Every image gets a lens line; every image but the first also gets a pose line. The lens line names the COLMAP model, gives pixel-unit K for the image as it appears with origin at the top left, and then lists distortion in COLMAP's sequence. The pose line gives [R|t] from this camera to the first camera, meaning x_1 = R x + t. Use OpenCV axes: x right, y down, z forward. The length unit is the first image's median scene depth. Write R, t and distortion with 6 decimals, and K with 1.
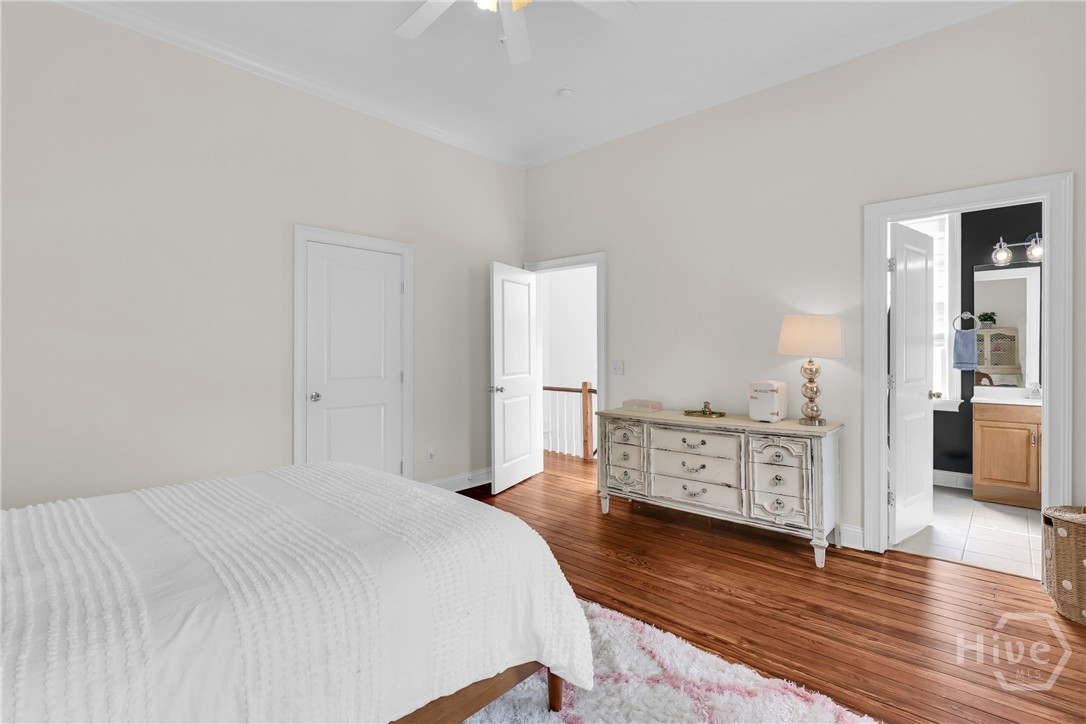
lens RADIAL K [[495.9, 0, 539.6], [0, 495.9, 358.7], [0, 0, 1]] dist [0.001017, 0.000197]
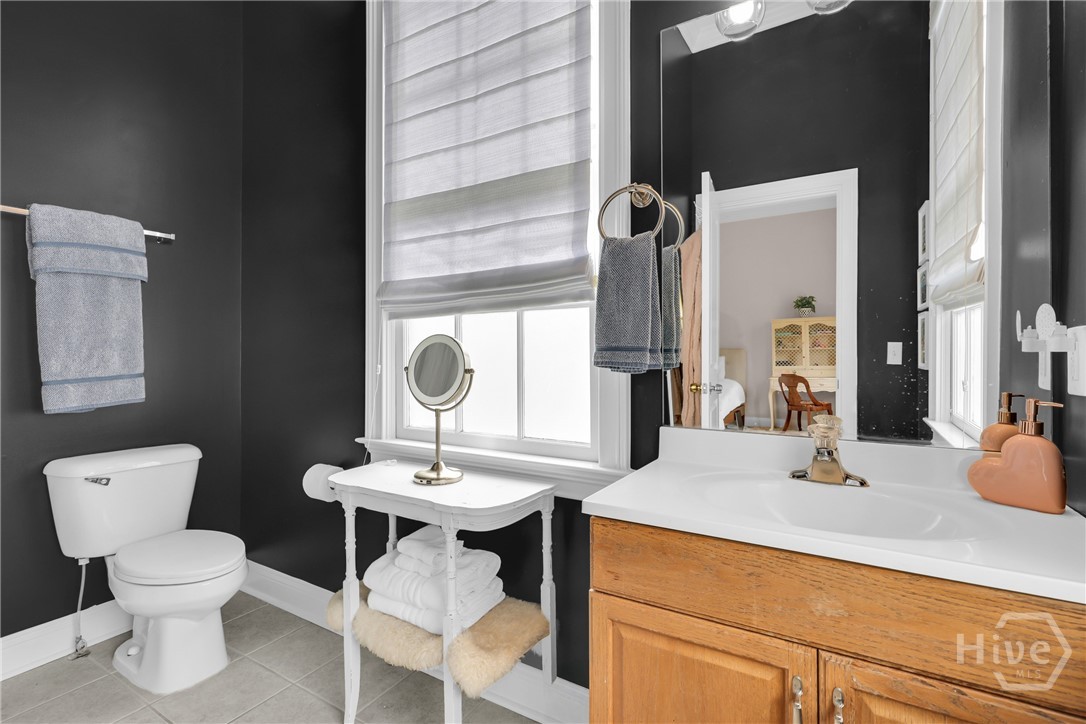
lens RADIAL K [[495.9, 0, 539.6], [0, 495.9, 358.7], [0, 0, 1]] dist [0.001017, 0.000197]
pose [[0.979203, 0.004898, 0.202826, 0.732423], [-0.004102, 0.999982, -0.004342, 0.015133], [-0.202843, 0.003420, 0.979205, 0.710343]]
